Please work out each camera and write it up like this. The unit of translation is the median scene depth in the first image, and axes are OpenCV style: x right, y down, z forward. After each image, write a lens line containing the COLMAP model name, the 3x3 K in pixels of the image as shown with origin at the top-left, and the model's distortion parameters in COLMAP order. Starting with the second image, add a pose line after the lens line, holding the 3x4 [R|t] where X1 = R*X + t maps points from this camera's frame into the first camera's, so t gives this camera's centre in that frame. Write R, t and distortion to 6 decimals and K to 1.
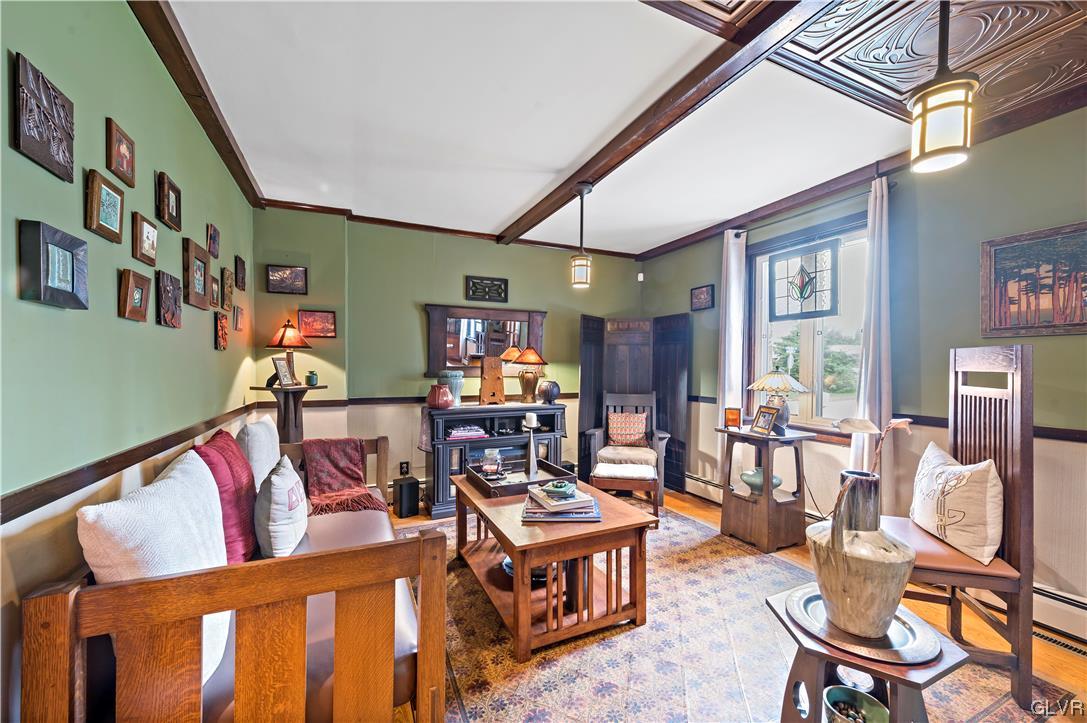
lens RADIAL K [[429.1, 0, 554.9], [0, 429.1, 371.3], [0, 0, 1]] dist [0.009691, -0.002818]
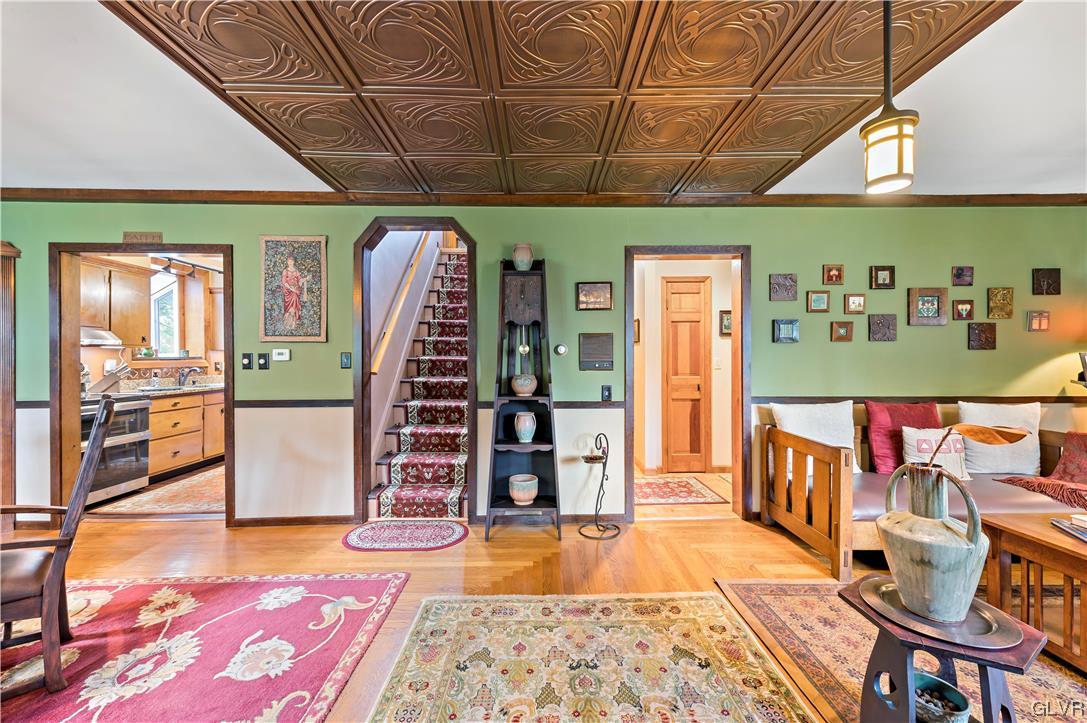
lens RADIAL K [[429.1, 0, 534.1], [0, 429.1, 360.1], [0, 0, 1]] dist [0.009691, -0.002818]
pose [[-0.438639, -0.002364, -0.898660, 0.805228], [-0.009700, 0.999951, 0.002105, -0.003249], [0.898611, 0.009640, -0.438641, 0.233887]]
